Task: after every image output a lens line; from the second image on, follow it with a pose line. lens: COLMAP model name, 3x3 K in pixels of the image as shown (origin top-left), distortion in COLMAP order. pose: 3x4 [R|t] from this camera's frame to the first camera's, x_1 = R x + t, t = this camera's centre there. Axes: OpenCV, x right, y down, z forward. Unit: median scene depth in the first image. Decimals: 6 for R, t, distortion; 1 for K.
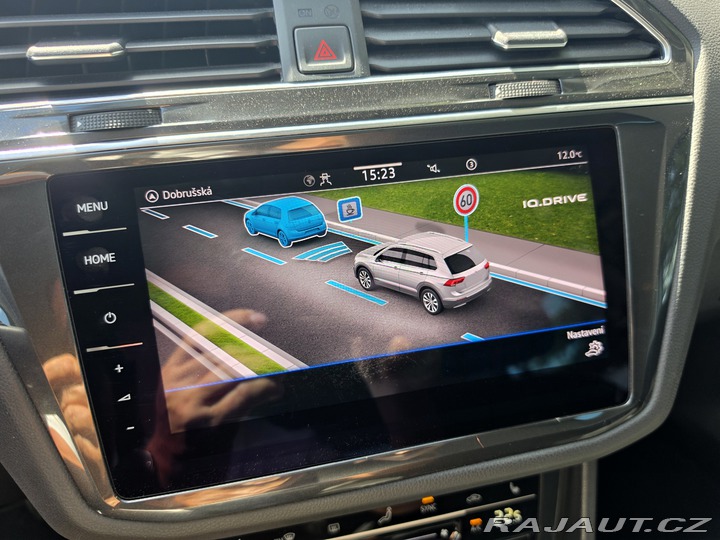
lens RADIAL K [[496.4, 0, 364.6], [0, 496.4, 260.8], [0, 0, 1]] dist [-0.018569, 0.005713]
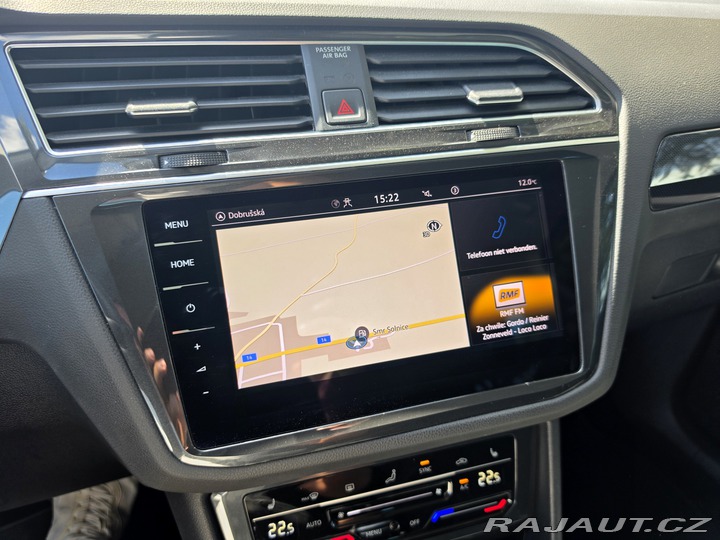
lens RADIAL K [[477.9, 0, 350.6], [0, 477.9, 271.5], [0, 0, 1]] dist [0.026328, -0.003375]
pose [[0.998837, -0.020809, 0.043501, -0.127422], [0.022874, 0.998609, -0.047510, 0.079279], [-0.042452, 0.048449, 0.997923, -0.267913]]
